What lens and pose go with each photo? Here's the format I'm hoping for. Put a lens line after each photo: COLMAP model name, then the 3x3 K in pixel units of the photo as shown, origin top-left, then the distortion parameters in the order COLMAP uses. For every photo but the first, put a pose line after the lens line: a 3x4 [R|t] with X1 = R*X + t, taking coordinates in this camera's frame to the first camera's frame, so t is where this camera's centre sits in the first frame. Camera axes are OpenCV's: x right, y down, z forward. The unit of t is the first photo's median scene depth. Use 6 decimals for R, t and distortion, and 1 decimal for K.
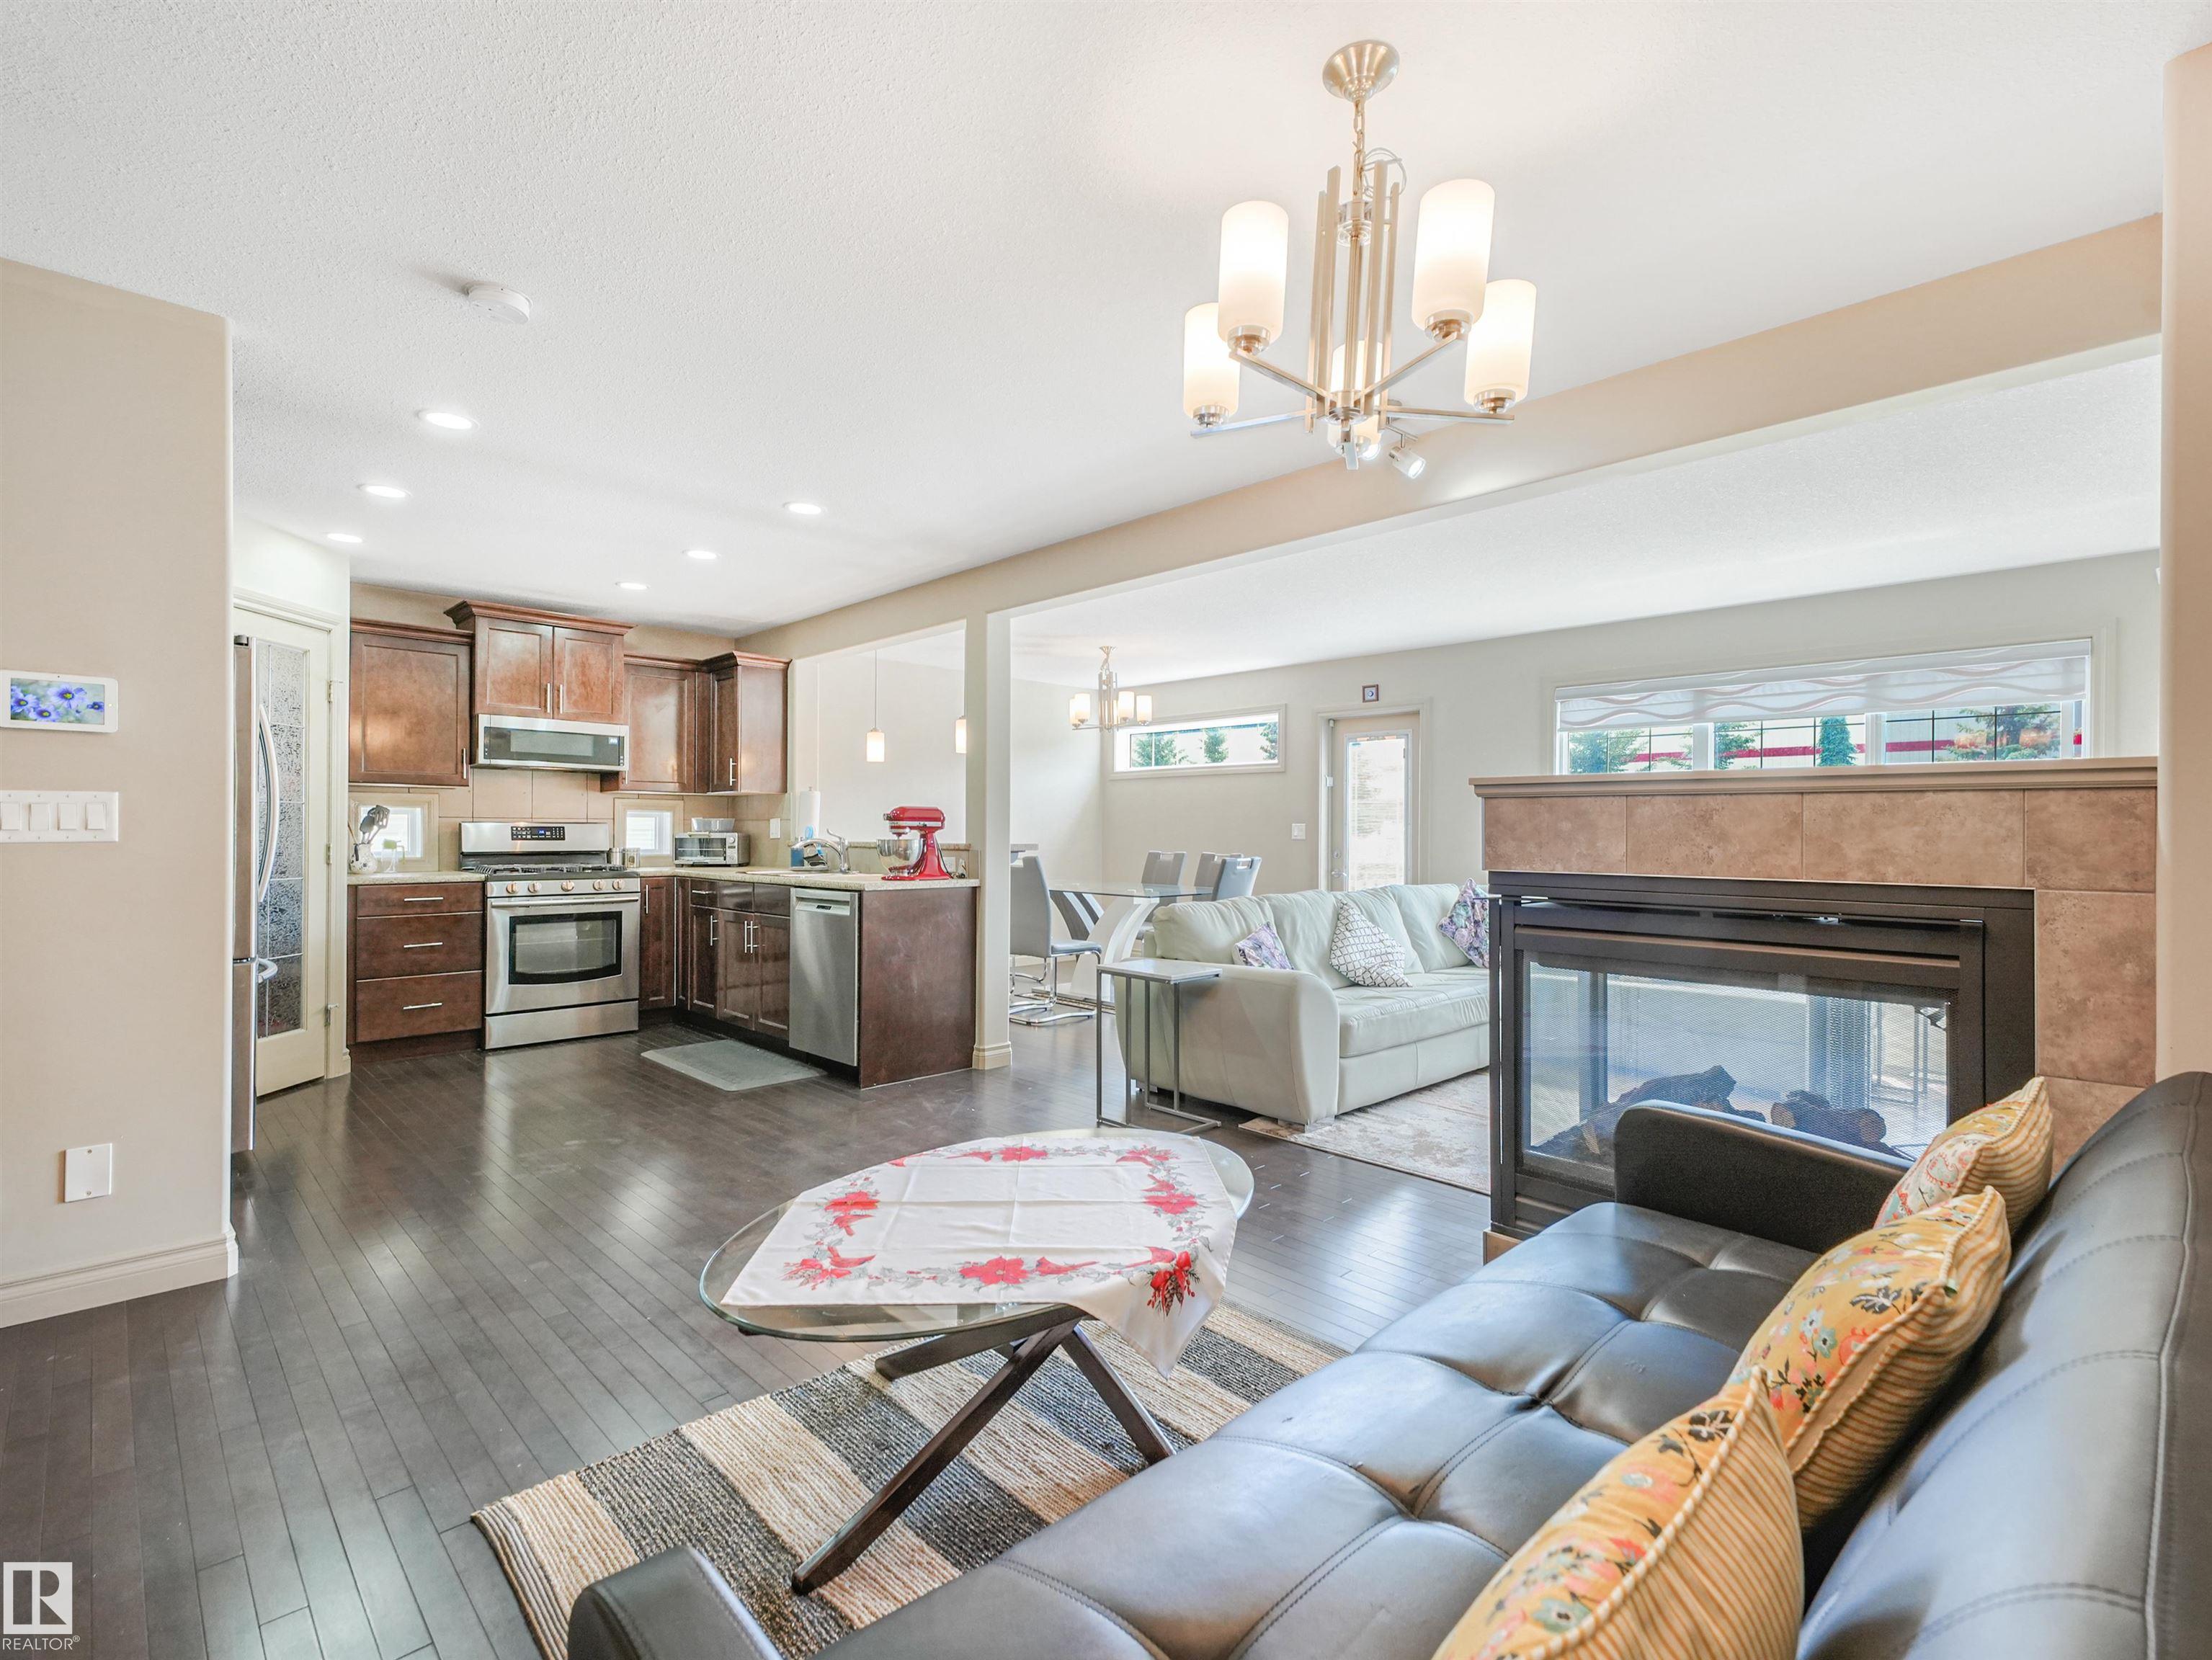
lens RADIAL K [[1043.4, 0, 1106.0], [0, 1043.4, 830.0], [0, 0, 1]] dist [0.000164, 0.000163]
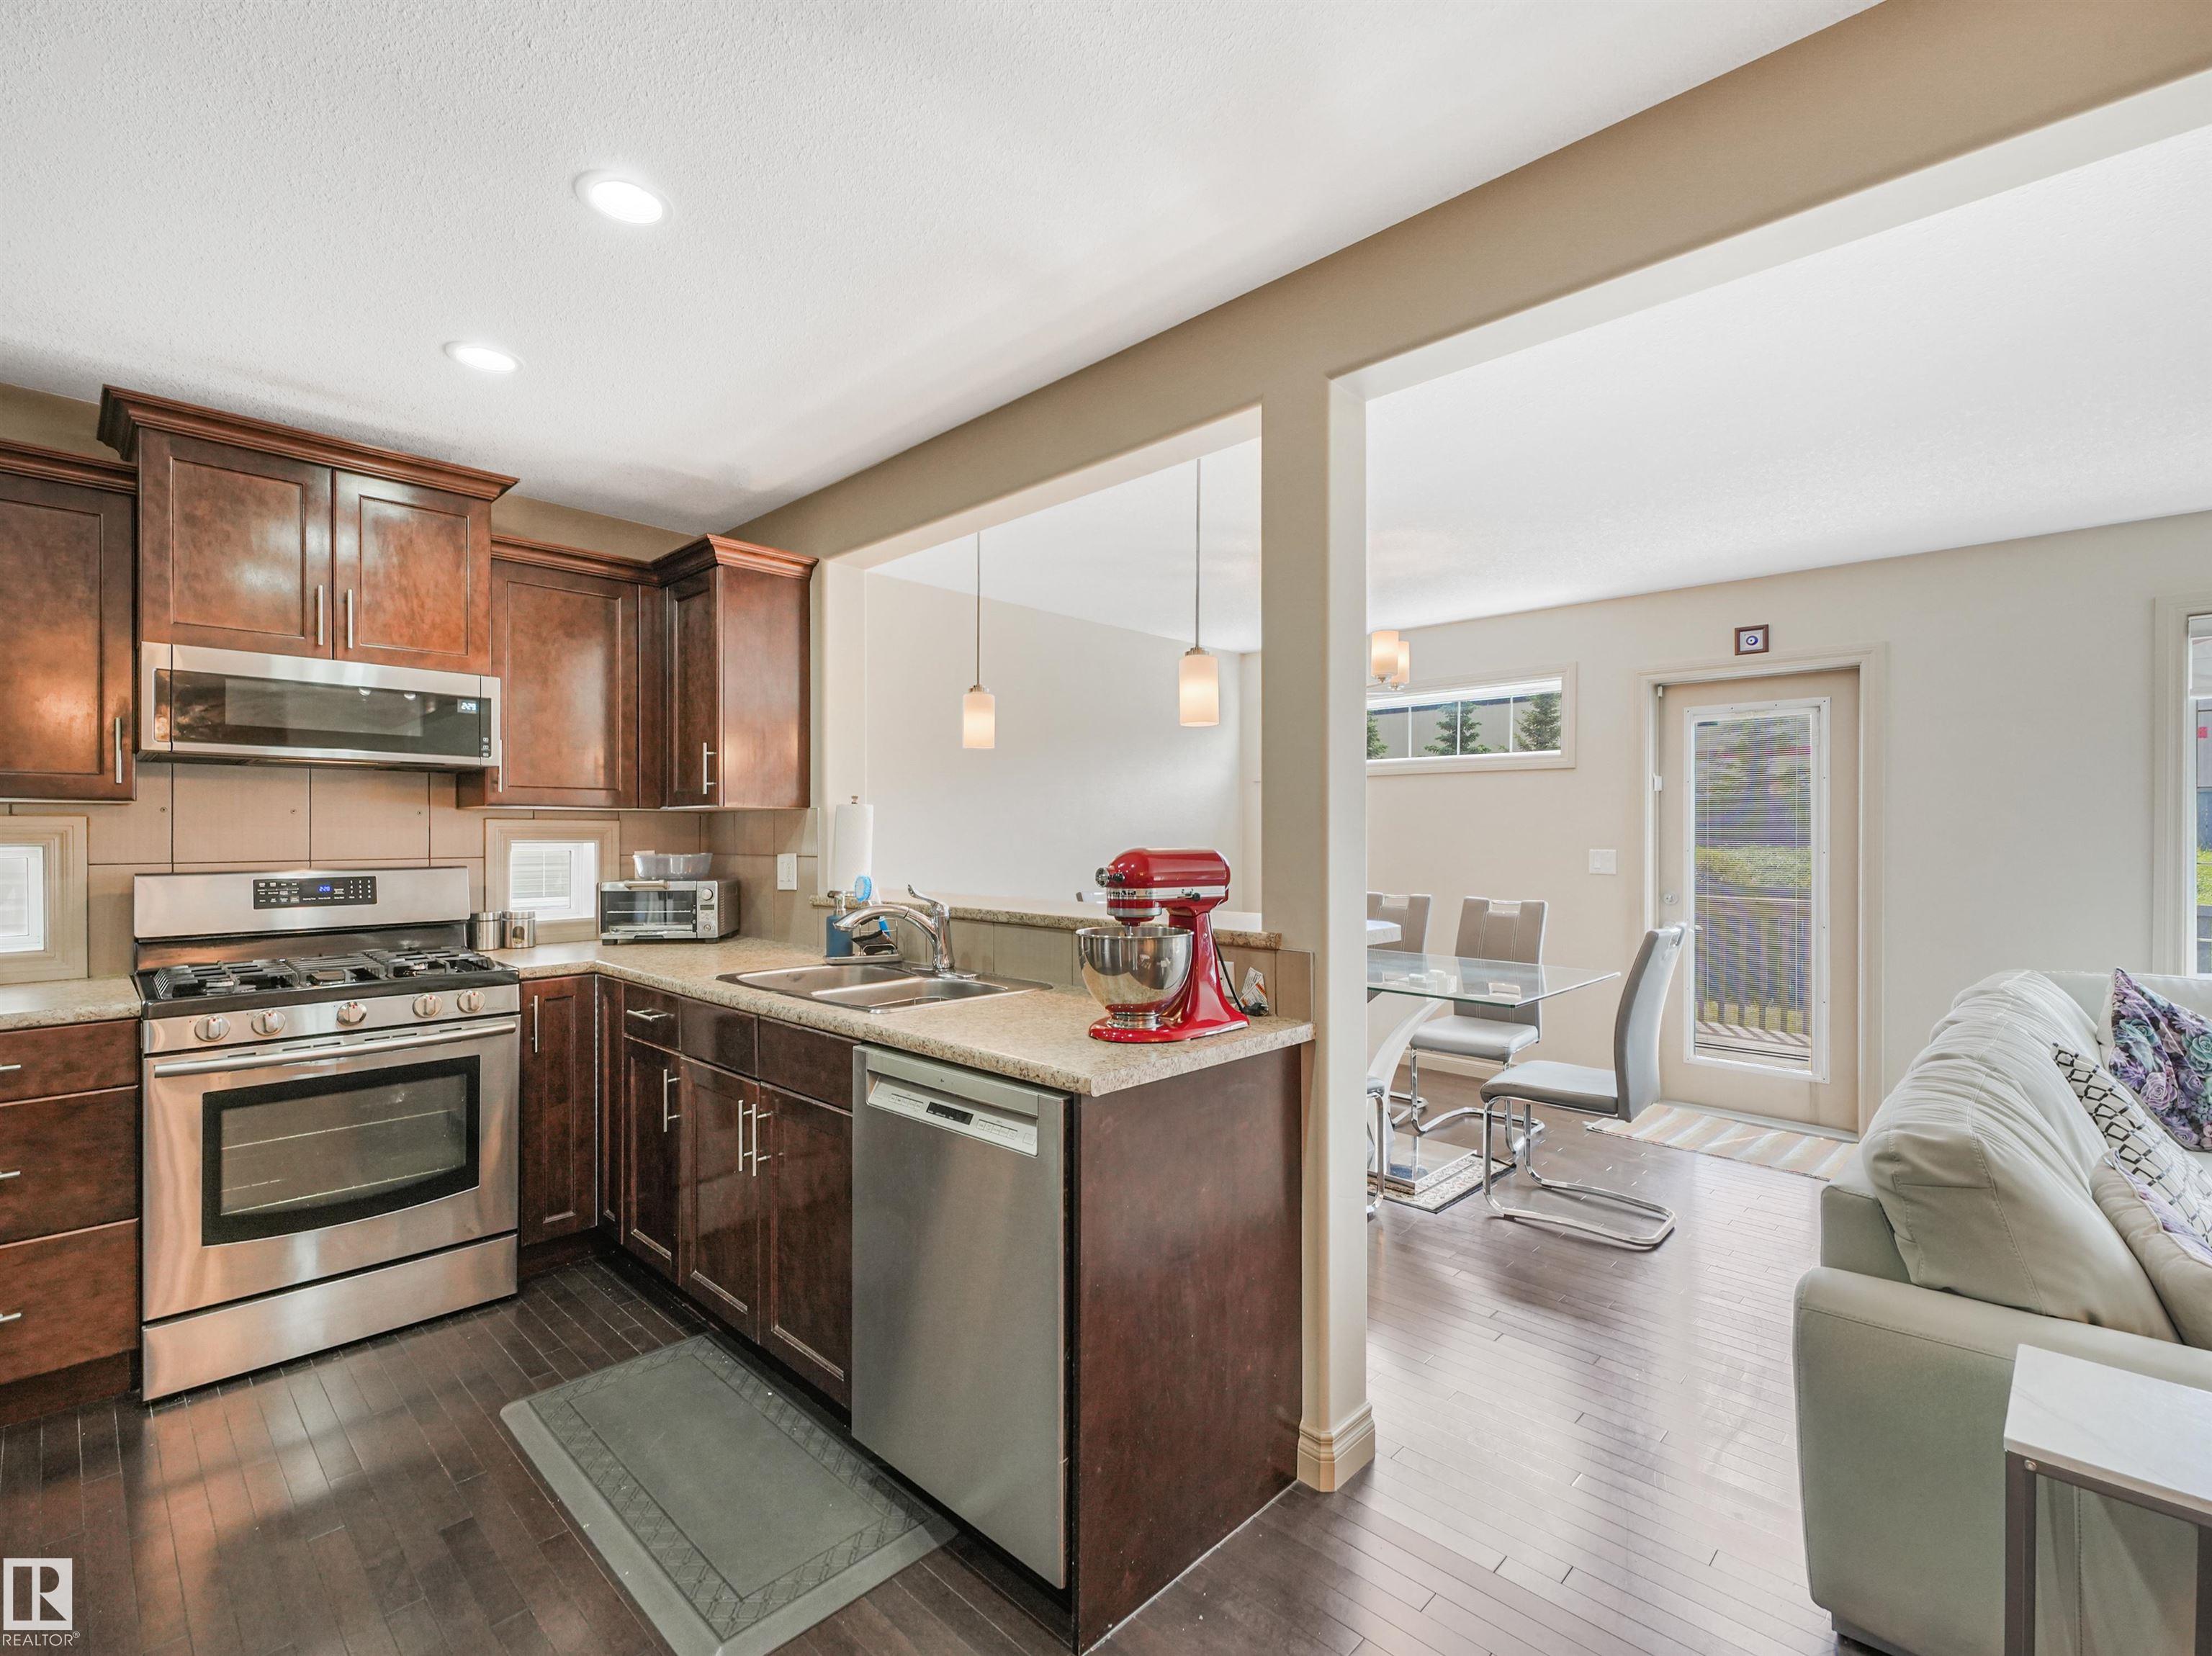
lens RADIAL K [[1000.7, 0, 1099.4], [0, 1000.7, 827.8], [0, 0, 1]] dist [0.000387, -0.000230]
pose [[0.999542, -0.004366, 0.029957, -0.189629], [0.004357, 0.999990, 0.000368, -0.027148], [-0.029959, -0.000237, 0.999551, 0.527357]]
